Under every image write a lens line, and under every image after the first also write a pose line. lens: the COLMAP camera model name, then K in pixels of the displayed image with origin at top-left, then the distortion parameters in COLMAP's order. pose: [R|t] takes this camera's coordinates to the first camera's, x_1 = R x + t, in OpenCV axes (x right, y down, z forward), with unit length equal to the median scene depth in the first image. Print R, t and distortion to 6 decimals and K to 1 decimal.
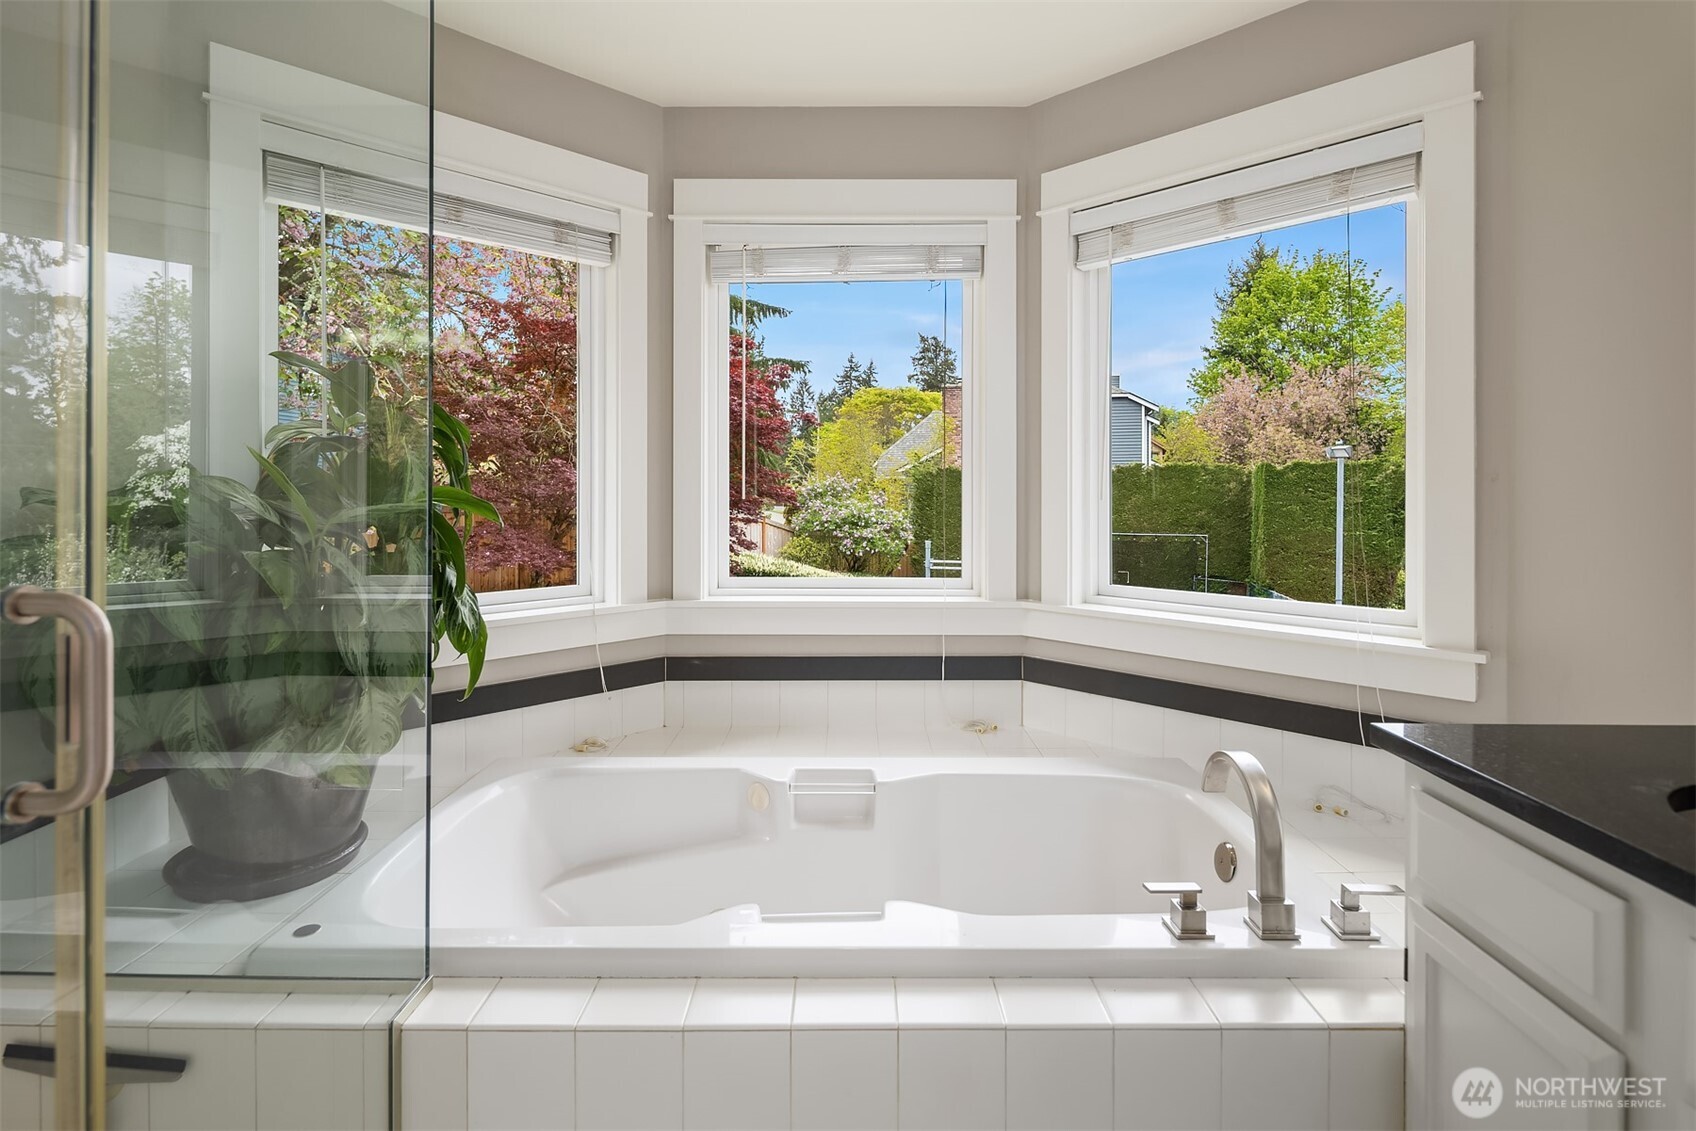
lens RADIAL K [[822.8, 0, 850.7], [0, 822.8, 489.2], [0, 0, 1]] dist [-0.003238, -0.000796]
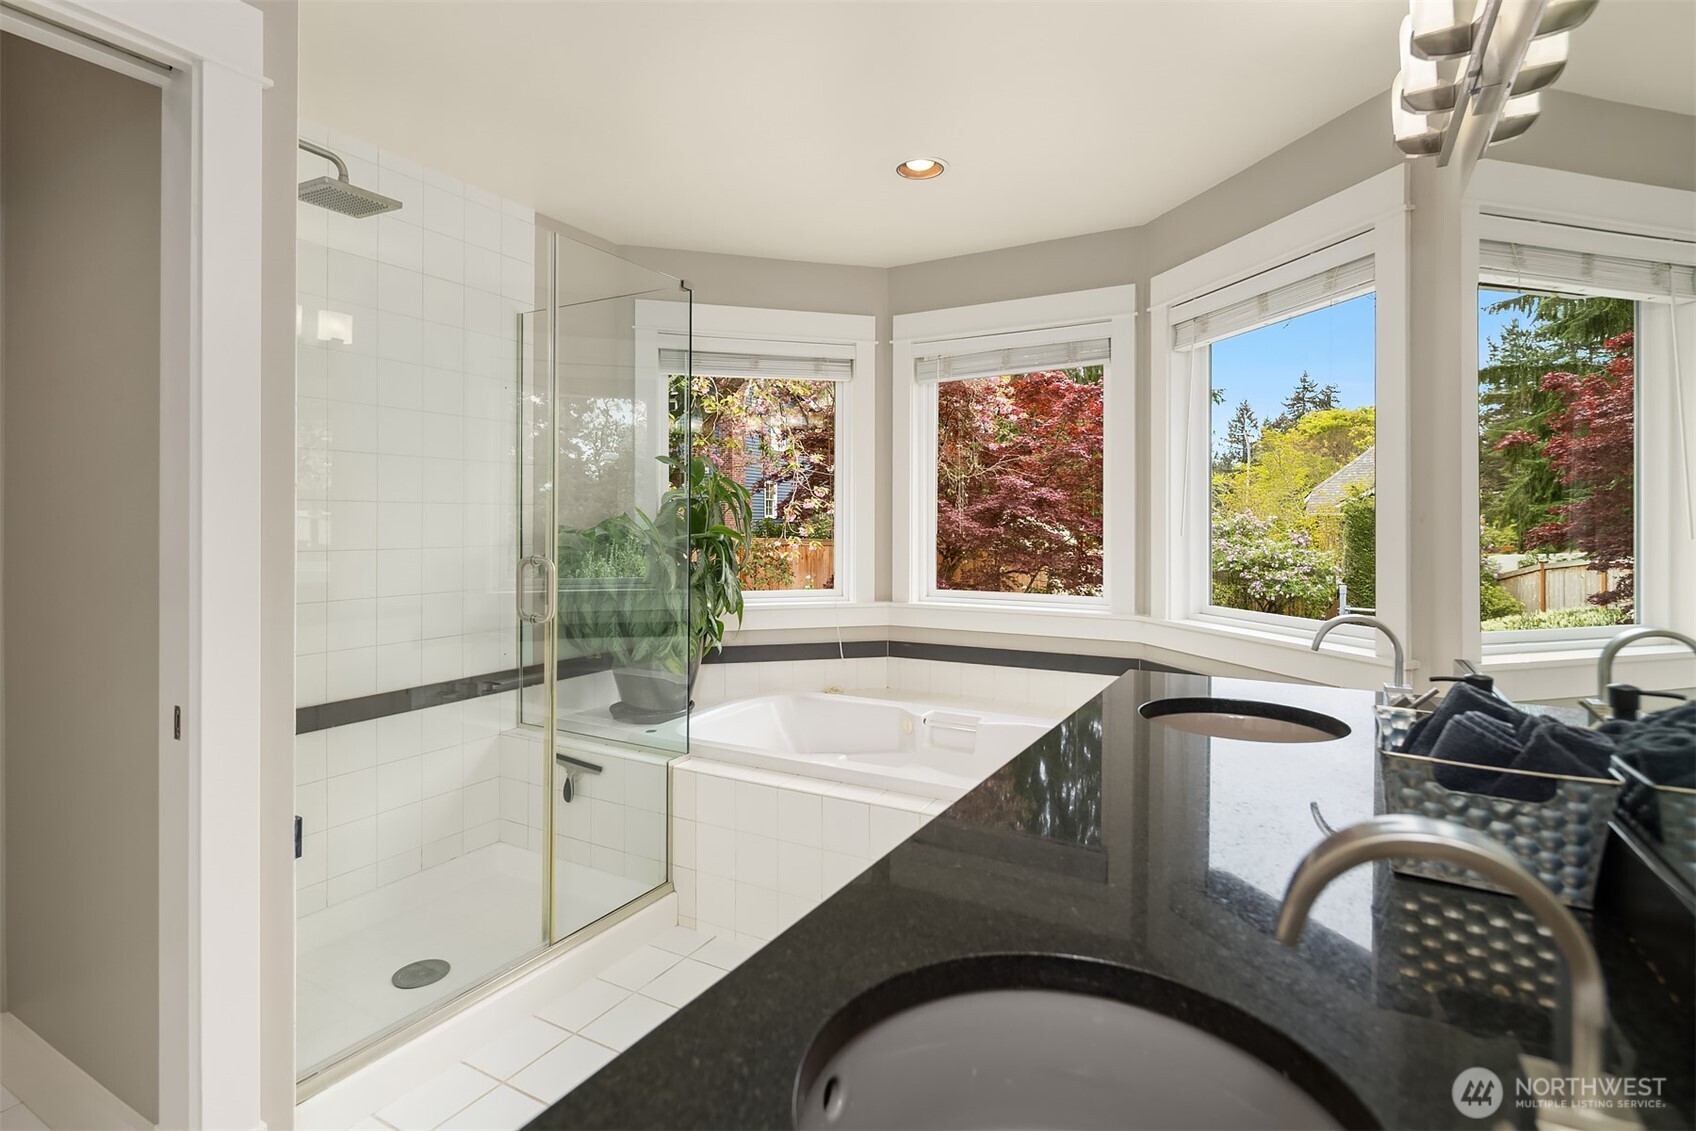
lens RADIAL K [[829.1, 0, 843.8], [0, 829.1, 522.0], [0, 0, 1]] dist [0.002229, 0.000146]
pose [[0.871636, -0.002165, -0.490148, 0.418508], [-0.000924, 0.999981, -0.006060, 0.000038], [0.490152, 0.005735, 0.871618, -0.322765]]
